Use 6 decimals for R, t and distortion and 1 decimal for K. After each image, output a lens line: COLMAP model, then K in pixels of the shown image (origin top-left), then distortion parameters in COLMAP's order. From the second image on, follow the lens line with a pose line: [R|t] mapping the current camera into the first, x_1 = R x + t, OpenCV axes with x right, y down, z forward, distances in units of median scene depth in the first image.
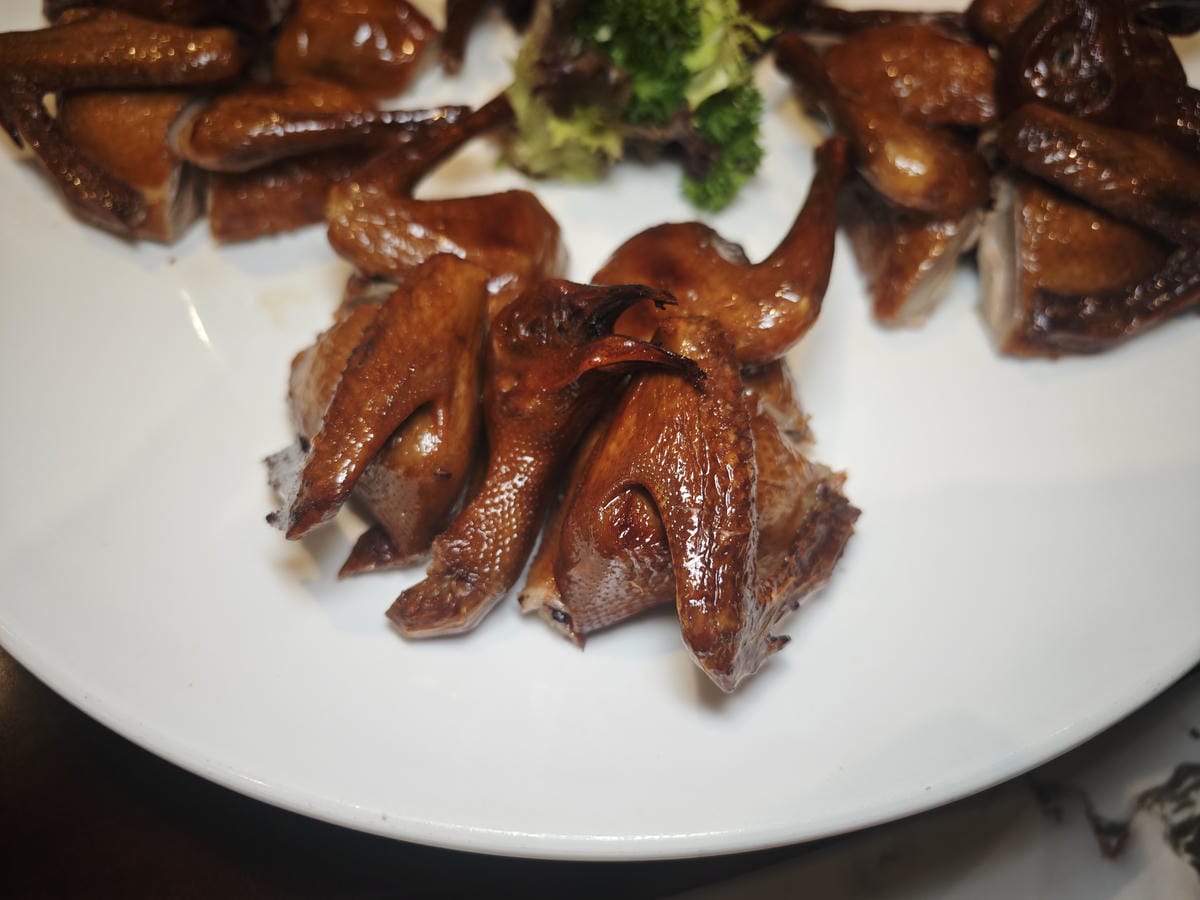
lens RADIAL K [[832.8, 0, 600.0], [0, 832.8, 450.0], [0, 0, 1]] dist [-0.039998, 0.000912]
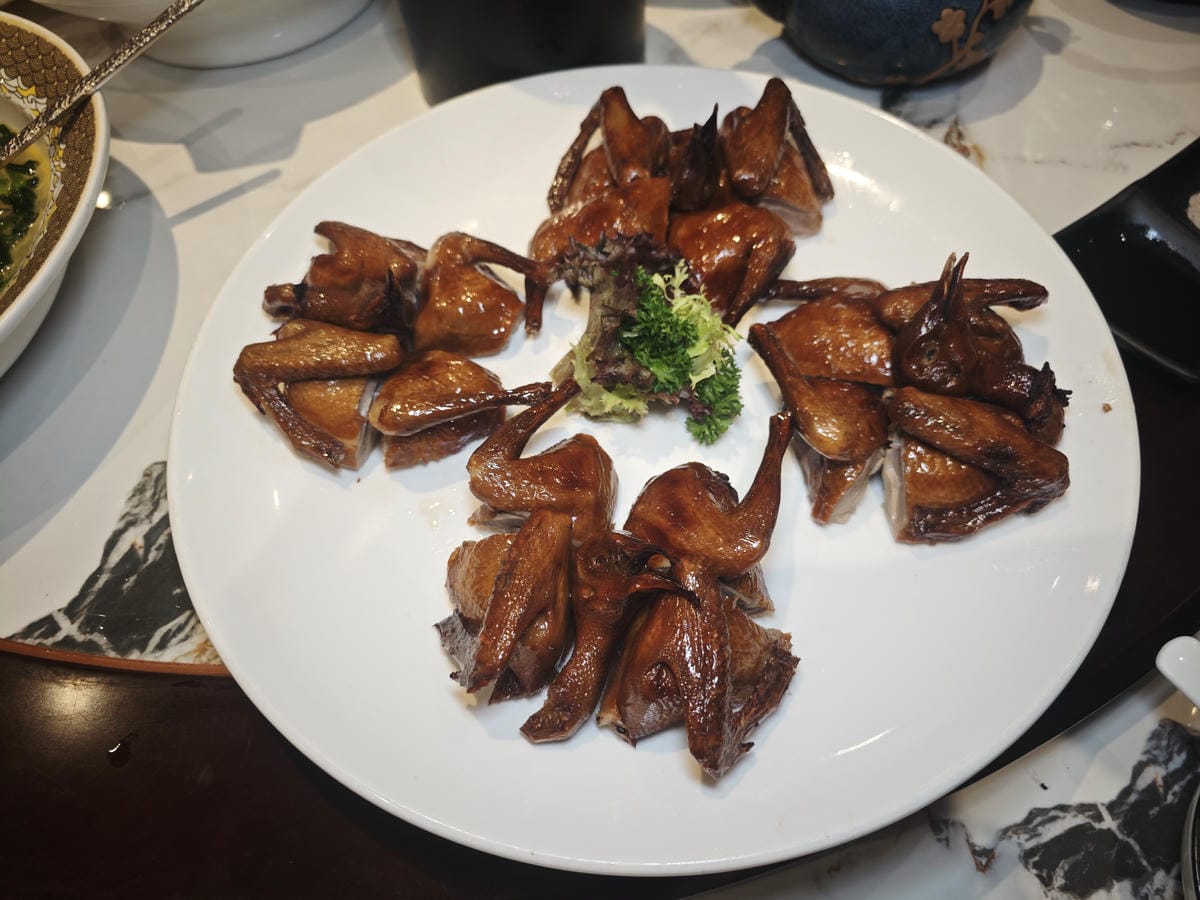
lens RADIAL K [[792.6, 0, 600.0], [0, 792.6, 450.0], [0, 0, 1]] dist [-0.002331, 0.001626]
pose [[0.998827, -0.026259, -0.040678, -0.009440], [0.025859, 0.999612, -0.010336, -0.358695], [0.040934, 0.009272, 0.999119, -0.645046]]
